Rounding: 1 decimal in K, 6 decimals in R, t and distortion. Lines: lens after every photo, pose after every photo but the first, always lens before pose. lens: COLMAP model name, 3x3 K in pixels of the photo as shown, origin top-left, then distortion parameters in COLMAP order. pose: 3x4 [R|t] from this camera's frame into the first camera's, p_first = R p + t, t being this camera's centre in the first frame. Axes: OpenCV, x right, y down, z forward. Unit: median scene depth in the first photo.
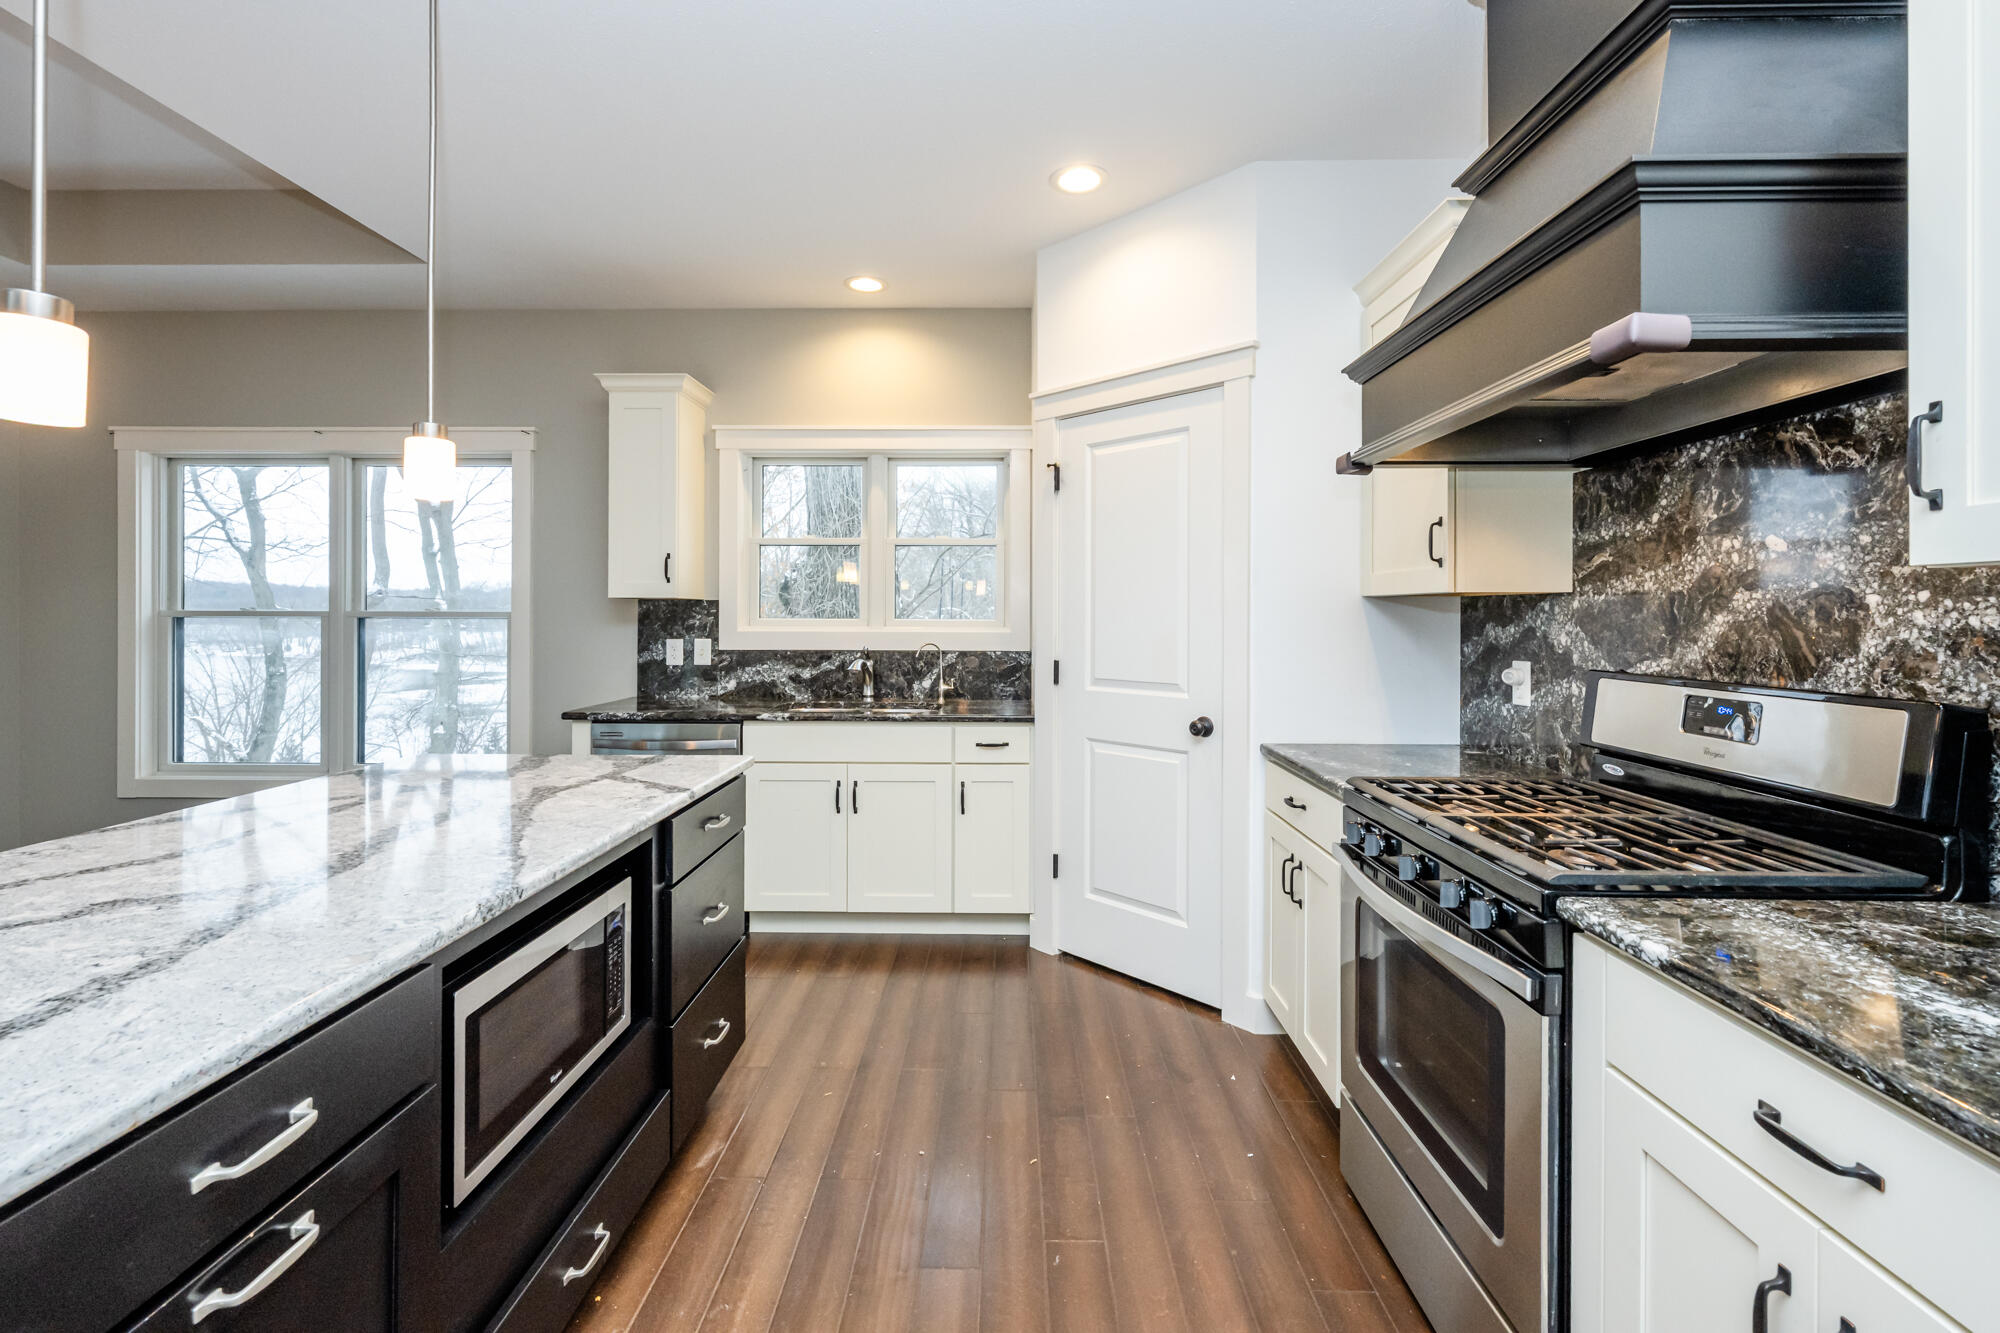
lens RADIAL K [[861.1, 0, 1007.4], [0, 861.1, 615.1], [0, 0, 1]] dist [0.001039, 0.000024]
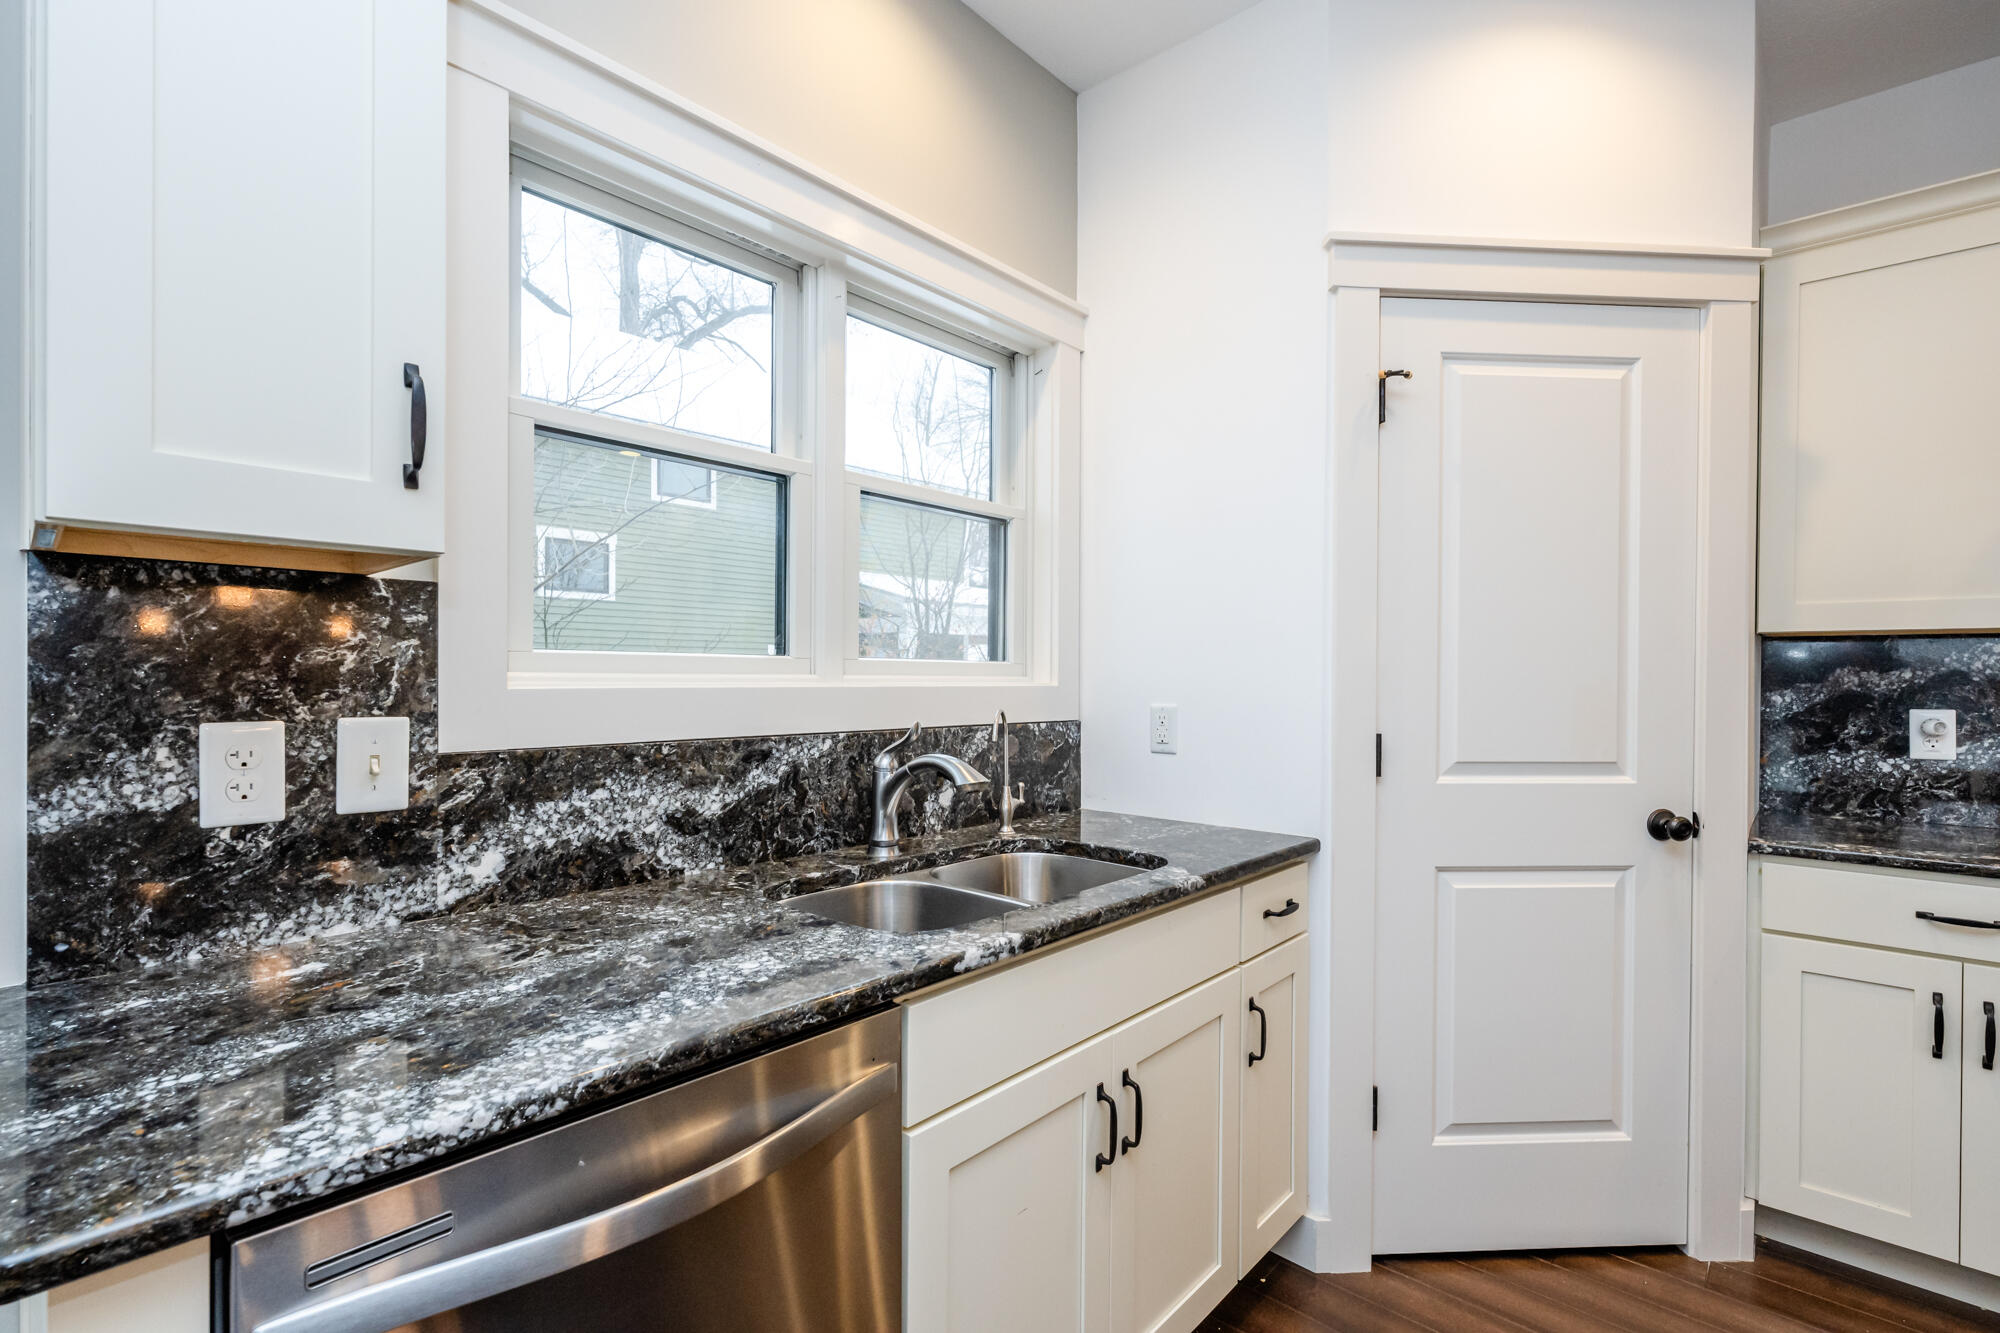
lens RADIAL K [[901.7, 0, 994.4], [0, 901.7, 680.5], [0, 0, 1]] dist [0.003560, -0.001496]
pose [[0.661630, -0.002853, 0.749825, -0.439928], [-0.005374, 0.999949, 0.008546, 0.012198], [-0.749811, -0.009683, 0.661581, 0.658624]]
